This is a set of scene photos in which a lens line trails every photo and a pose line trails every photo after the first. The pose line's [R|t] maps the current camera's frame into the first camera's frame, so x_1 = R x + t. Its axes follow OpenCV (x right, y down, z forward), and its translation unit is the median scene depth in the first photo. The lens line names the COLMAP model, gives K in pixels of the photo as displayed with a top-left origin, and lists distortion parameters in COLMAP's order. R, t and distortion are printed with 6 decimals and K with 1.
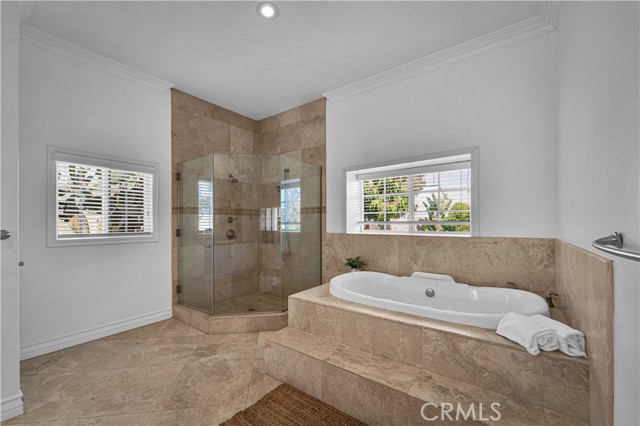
lens RADIAL K [[261.7, 0, 315.4], [0, 261.7, 220.6], [0, 0, 1]] dist [0.000888, -0.000607]
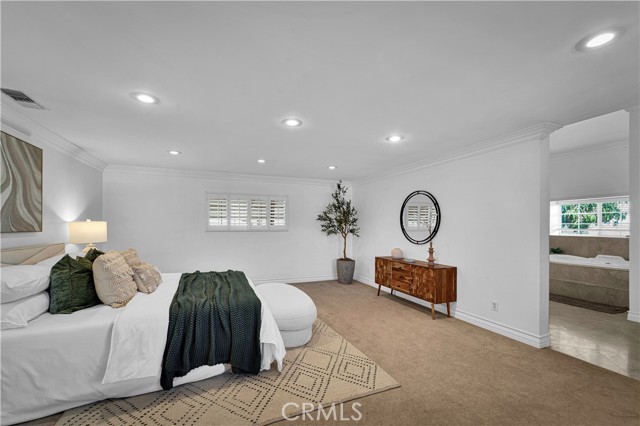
lens RADIAL K [[261.7, 0, 317.5], [0, 261.7, 227.1], [0, 0, 1]] dist [0.000888, -0.000607]
pose [[0.855844, 0.009316, -0.517150, -0.381180], [-0.006338, 0.999952, 0.007524, -0.014761], [0.517195, -0.003162, 0.855862, -1.641811]]
